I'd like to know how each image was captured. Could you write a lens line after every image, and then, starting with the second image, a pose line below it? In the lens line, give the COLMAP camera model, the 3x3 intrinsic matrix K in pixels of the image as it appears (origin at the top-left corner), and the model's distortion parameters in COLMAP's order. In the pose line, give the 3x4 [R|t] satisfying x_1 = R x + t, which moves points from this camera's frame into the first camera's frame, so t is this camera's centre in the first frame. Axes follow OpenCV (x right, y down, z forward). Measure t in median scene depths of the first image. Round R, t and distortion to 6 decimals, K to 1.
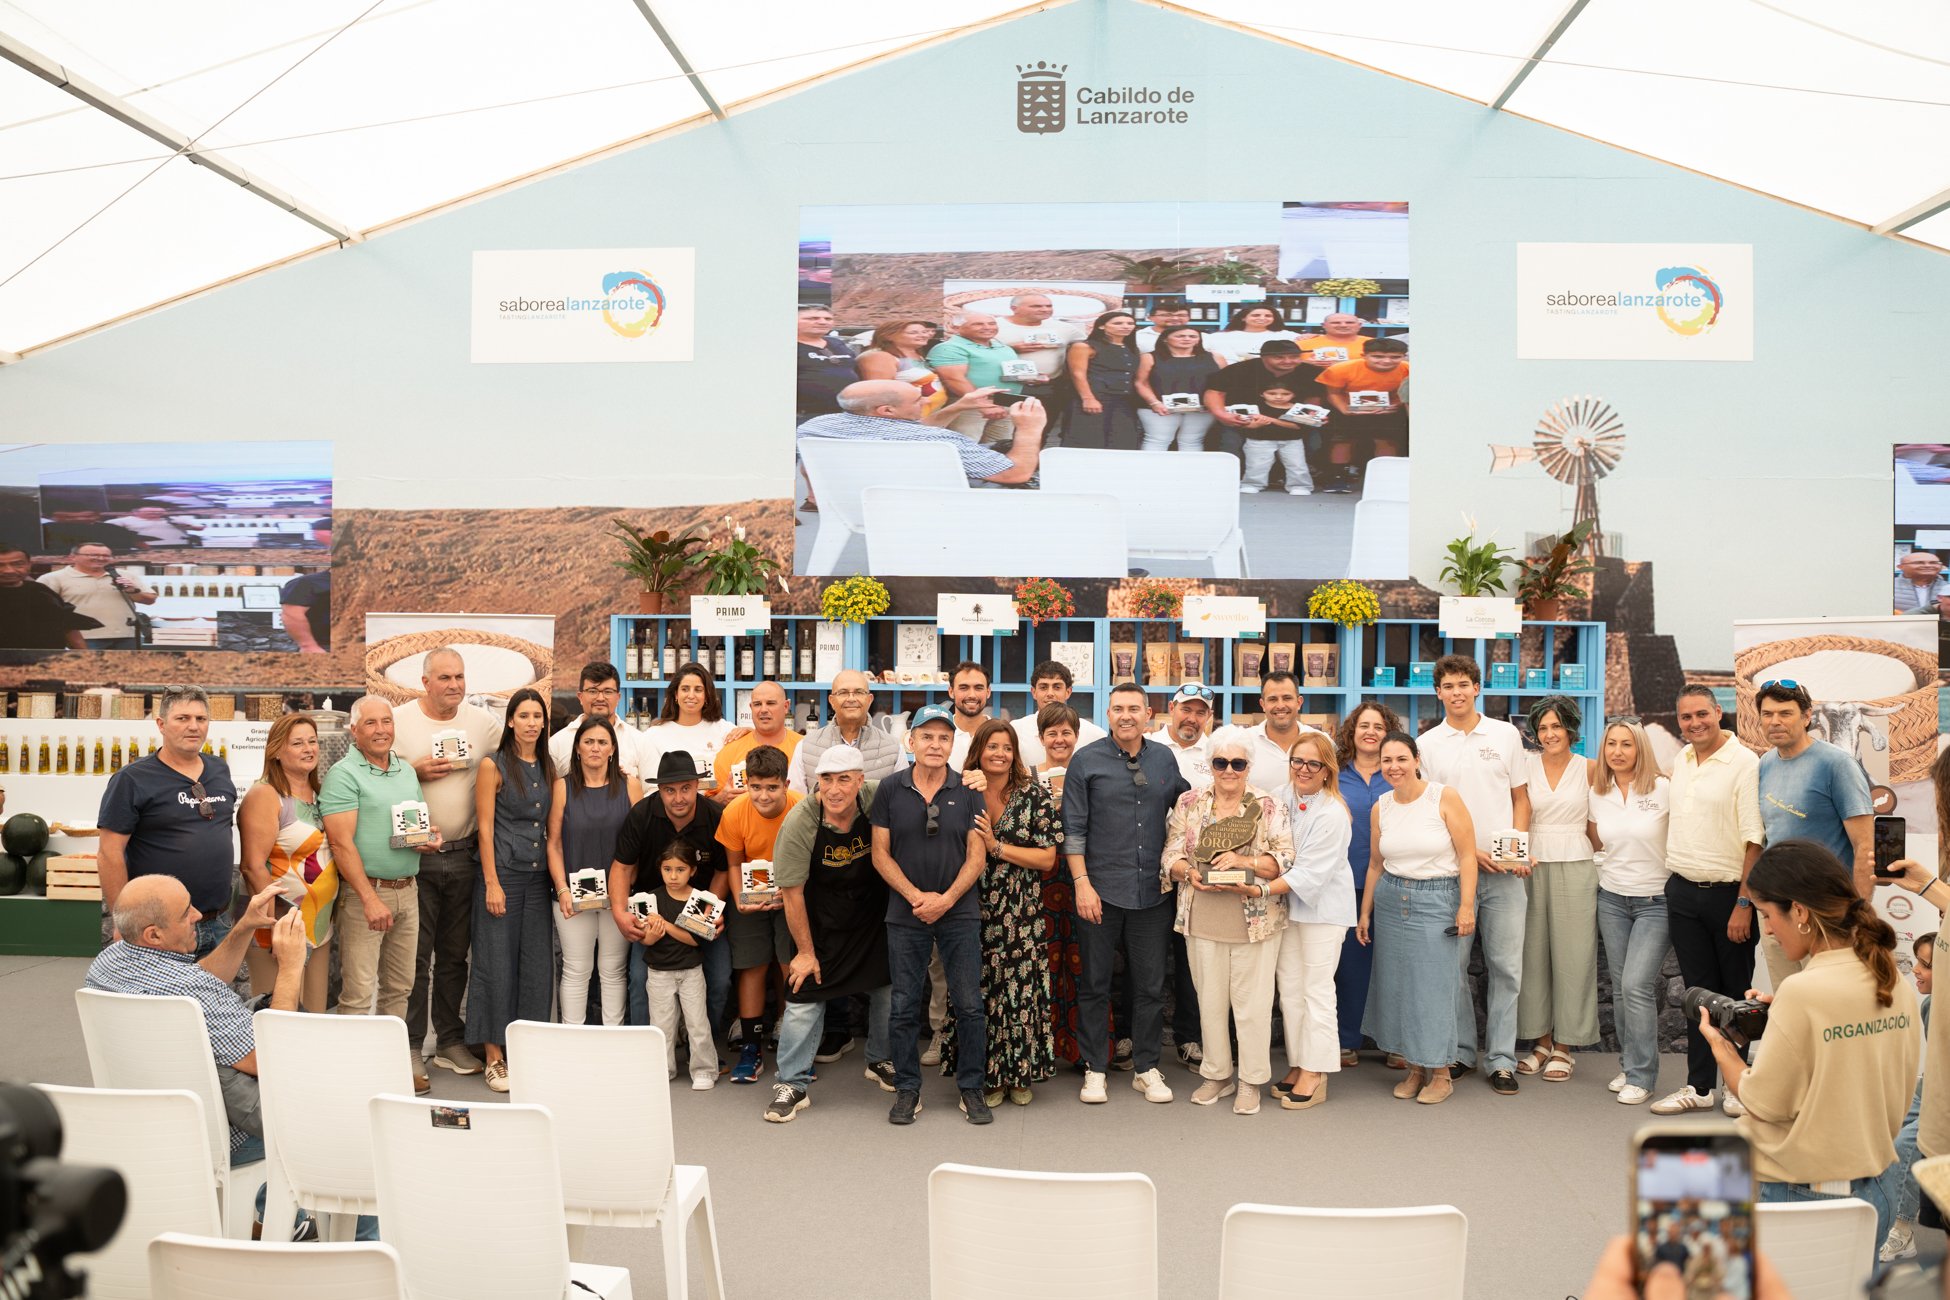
lens RADIAL K [[1625.7, 0, 975.0], [0, 1625.7, 650.0], [0, 0, 1]] dist [-0.086351, 0.000210]
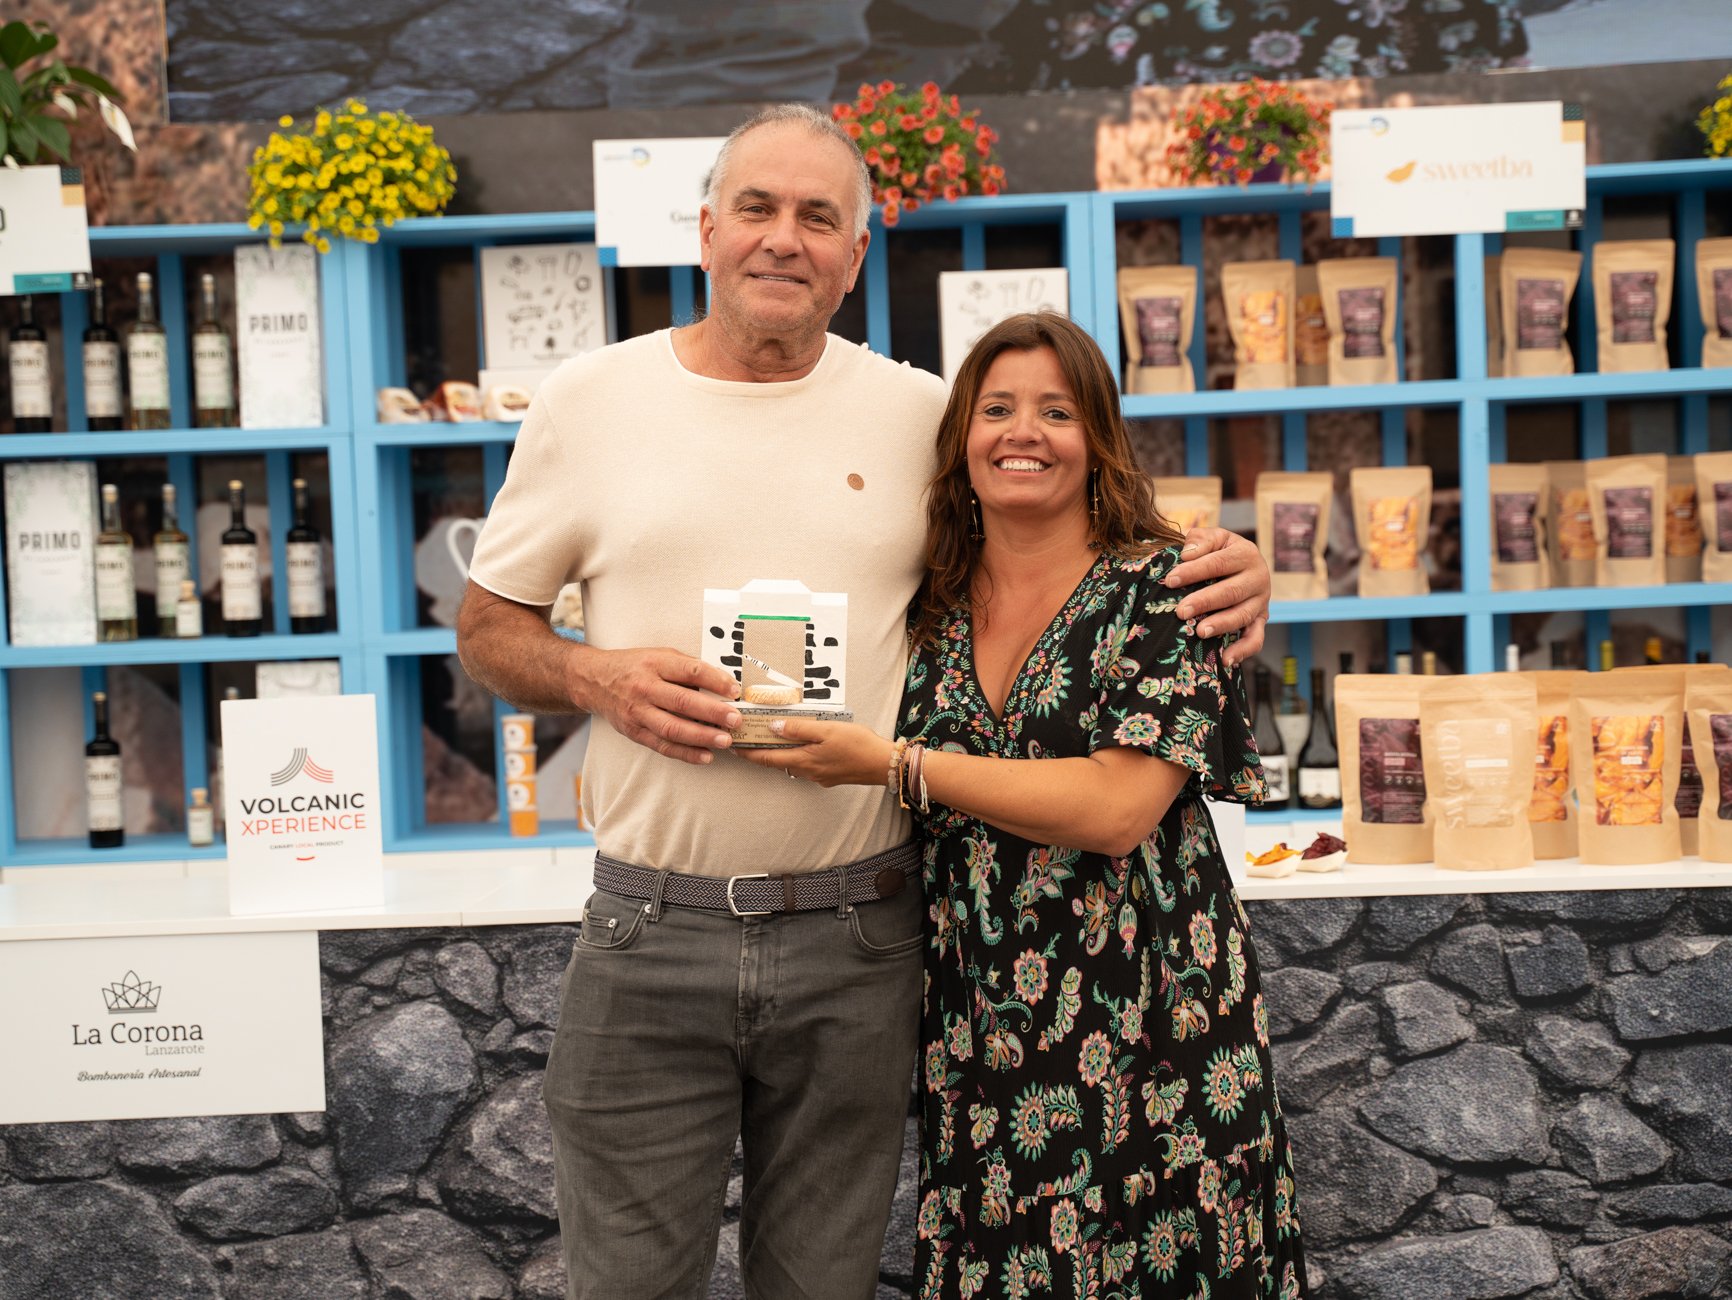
lens RADIAL K [[2934.8, 0, 863.9], [0, 2934.8, 669.7], [0, 0, 1]] dist [0.110094, 0.263182]
pose [[0.998262, -0.047611, 0.034718, 0.006127], [0.046301, 0.998220, 0.037594, 0.052390], [-0.036446, -0.035921, 0.998690, 0.386553]]
